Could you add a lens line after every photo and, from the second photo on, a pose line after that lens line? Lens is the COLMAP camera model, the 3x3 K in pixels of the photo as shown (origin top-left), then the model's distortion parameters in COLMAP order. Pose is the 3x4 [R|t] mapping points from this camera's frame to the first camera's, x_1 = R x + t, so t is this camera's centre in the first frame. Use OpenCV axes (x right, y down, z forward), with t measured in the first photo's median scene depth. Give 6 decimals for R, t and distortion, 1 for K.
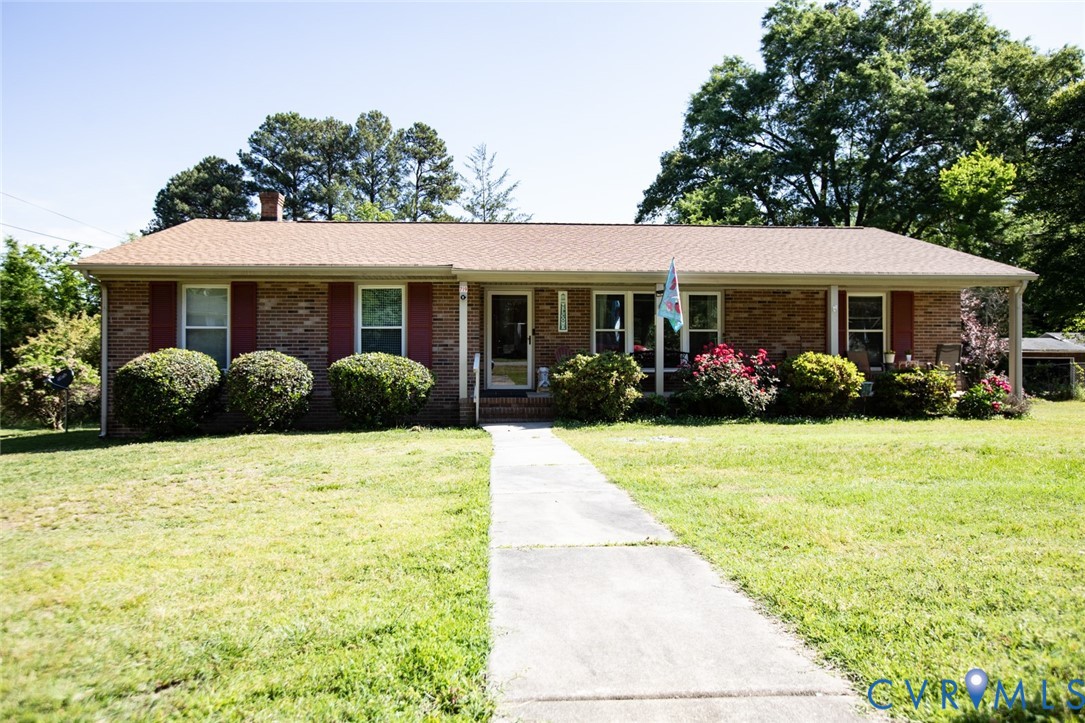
lens RADIAL K [[695.3, 0, 549.7], [0, 695.3, 365.8], [0, 0, 1]] dist [-0.018705, 0.003461]
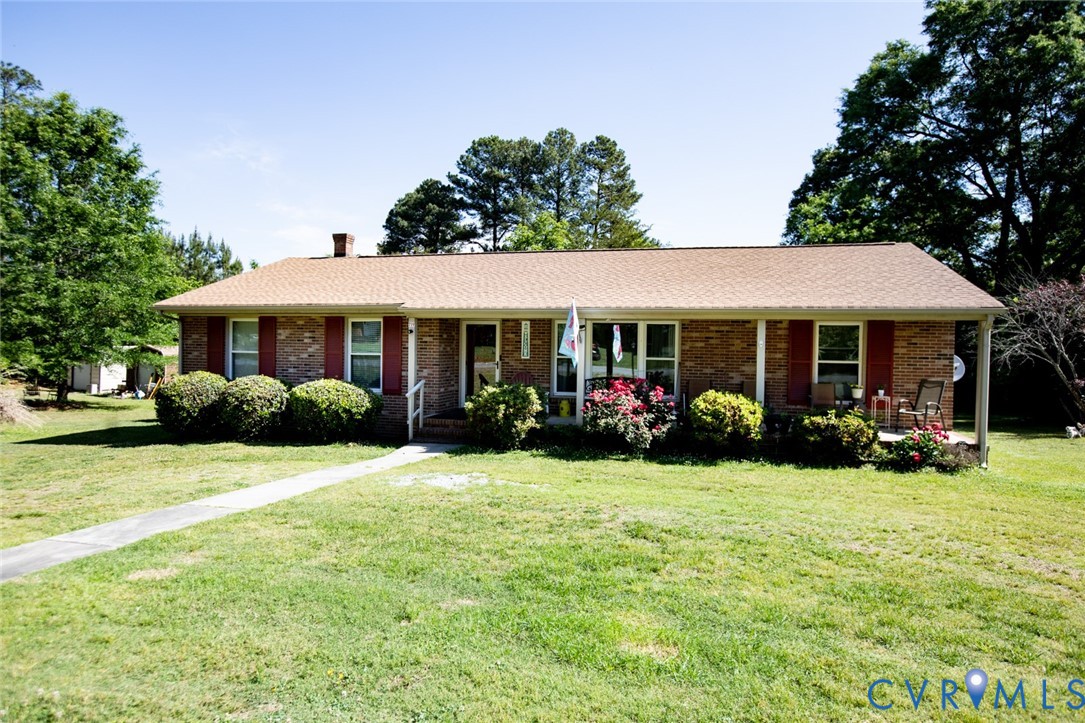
lens RADIAL K [[648.4, 0, 539.6], [0, 648.4, 360.7], [0, 0, 1]] dist [-0.010593, 0.007076]
pose [[0.947885, 0.020853, -0.317929, 0.099434], [-0.018029, 0.999768, 0.011821, -0.015713], [0.318101, -0.005473, 0.948041, 0.010280]]
